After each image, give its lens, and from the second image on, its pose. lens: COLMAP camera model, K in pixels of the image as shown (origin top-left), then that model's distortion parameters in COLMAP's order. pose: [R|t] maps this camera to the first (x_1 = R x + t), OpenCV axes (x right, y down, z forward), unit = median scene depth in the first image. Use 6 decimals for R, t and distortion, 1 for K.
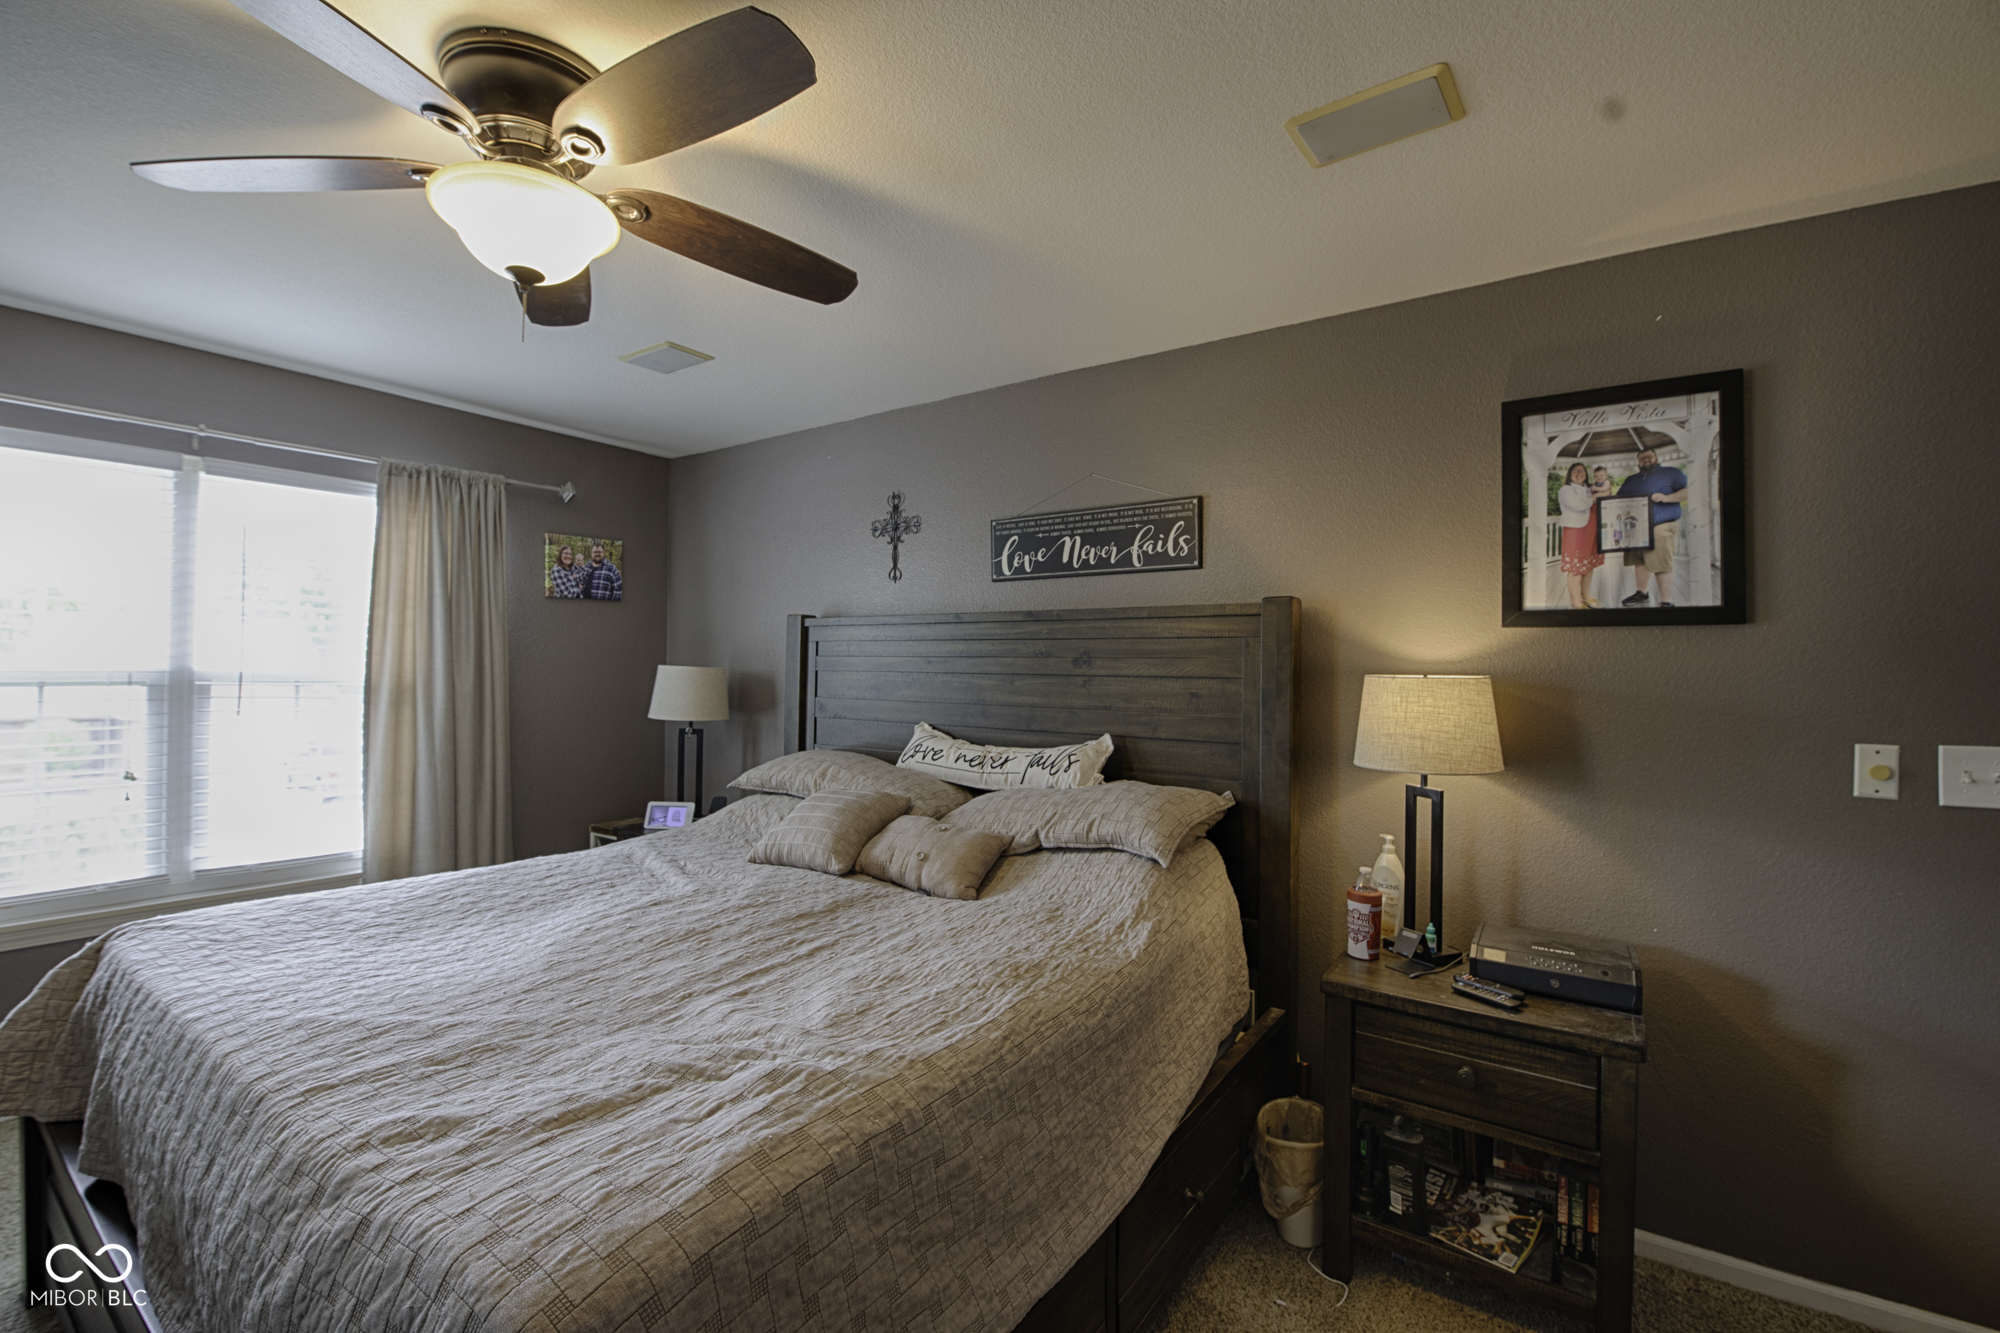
lens RADIAL K [[847.1, 0, 986.8], [0, 847.1, 656.0], [0, 0, 1]] dist [-0.006786, -0.006696]
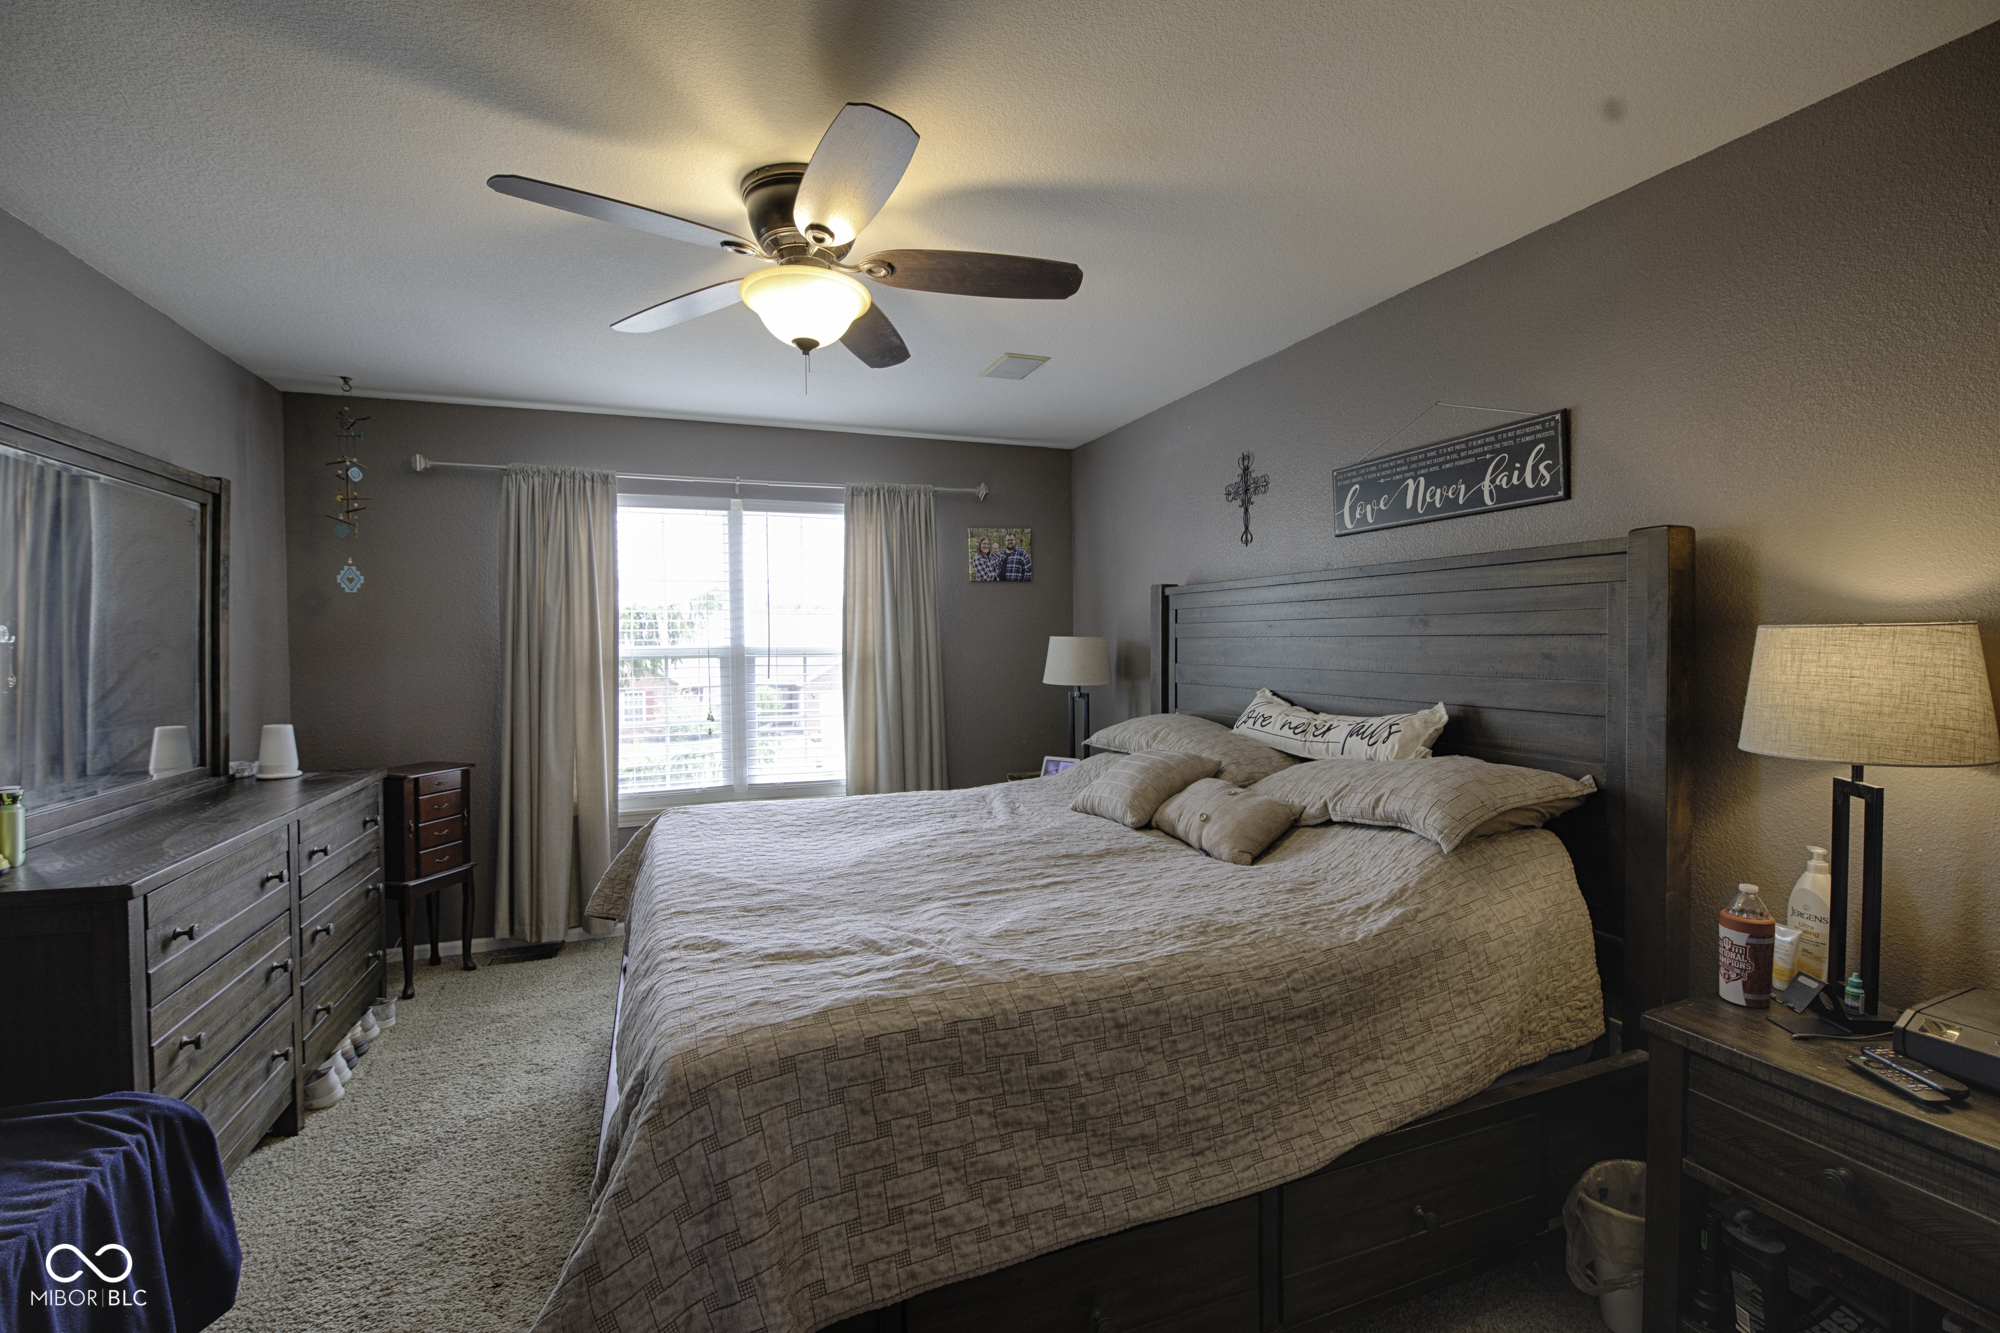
lens RADIAL K [[847.1, 0, 984.0], [0, 847.1, 657.8], [0, 0, 1]] dist [-0.006786, -0.006696]
pose [[0.827695, -0.008816, -0.561109, 0.324793], [0.028698, 0.999233, 0.026634, 0.013214], [0.560444, -0.038147, 0.827313, 0.024137]]
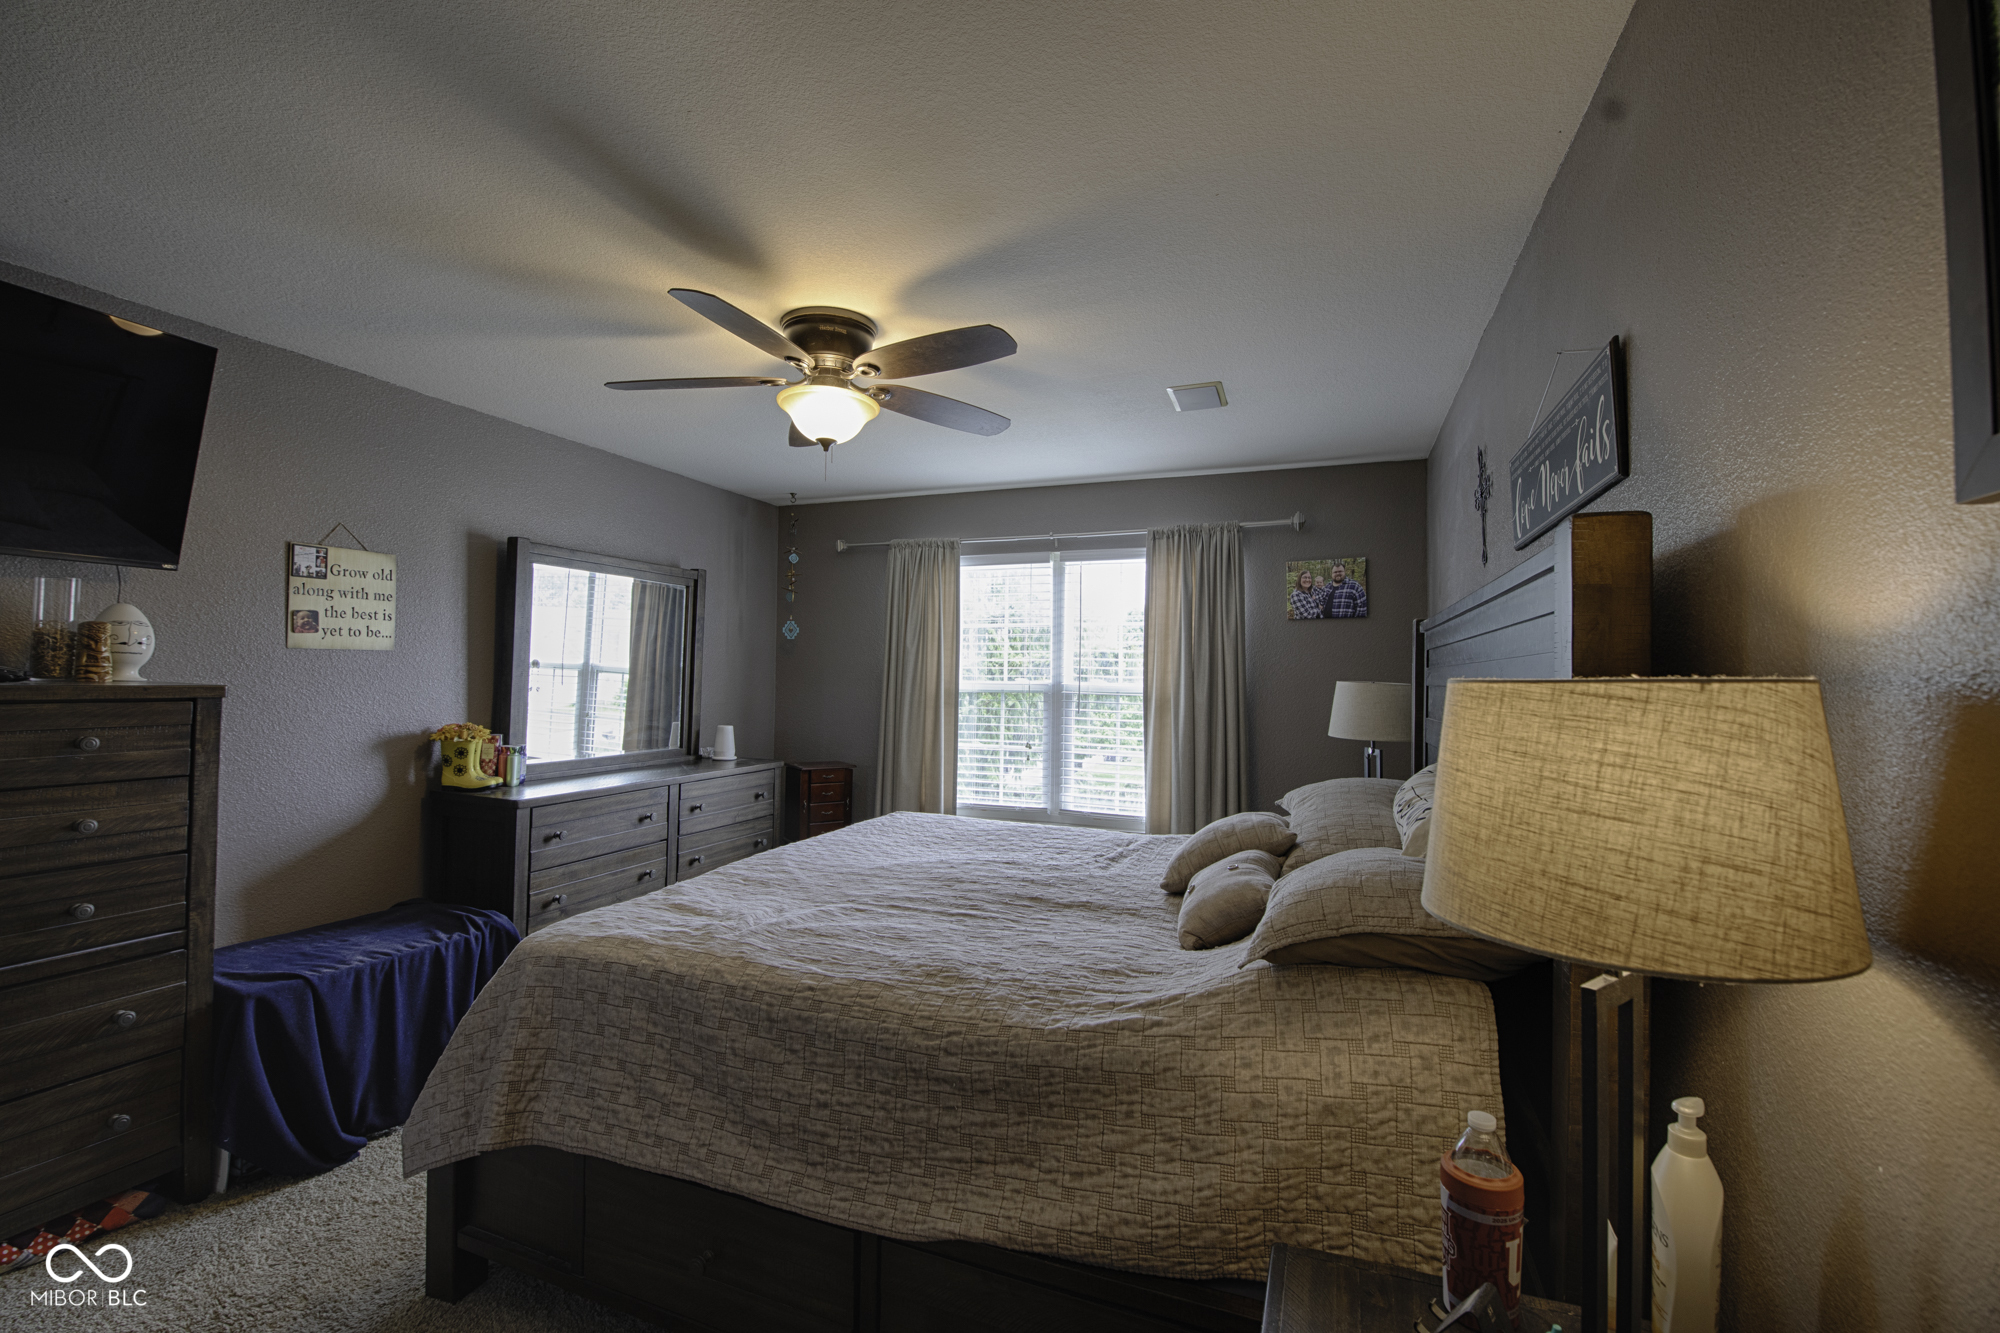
lens RADIAL K [[847.1, 0, 987.4], [0, 847.1, 654.5], [0, 0, 1]] dist [-0.006786, -0.006696]
pose [[0.241789, -0.035316, -0.969686, 0.871089], [0.003059, 0.999360, -0.035634, 0.026468], [0.970324, 0.005650, 0.241742, 0.680533]]
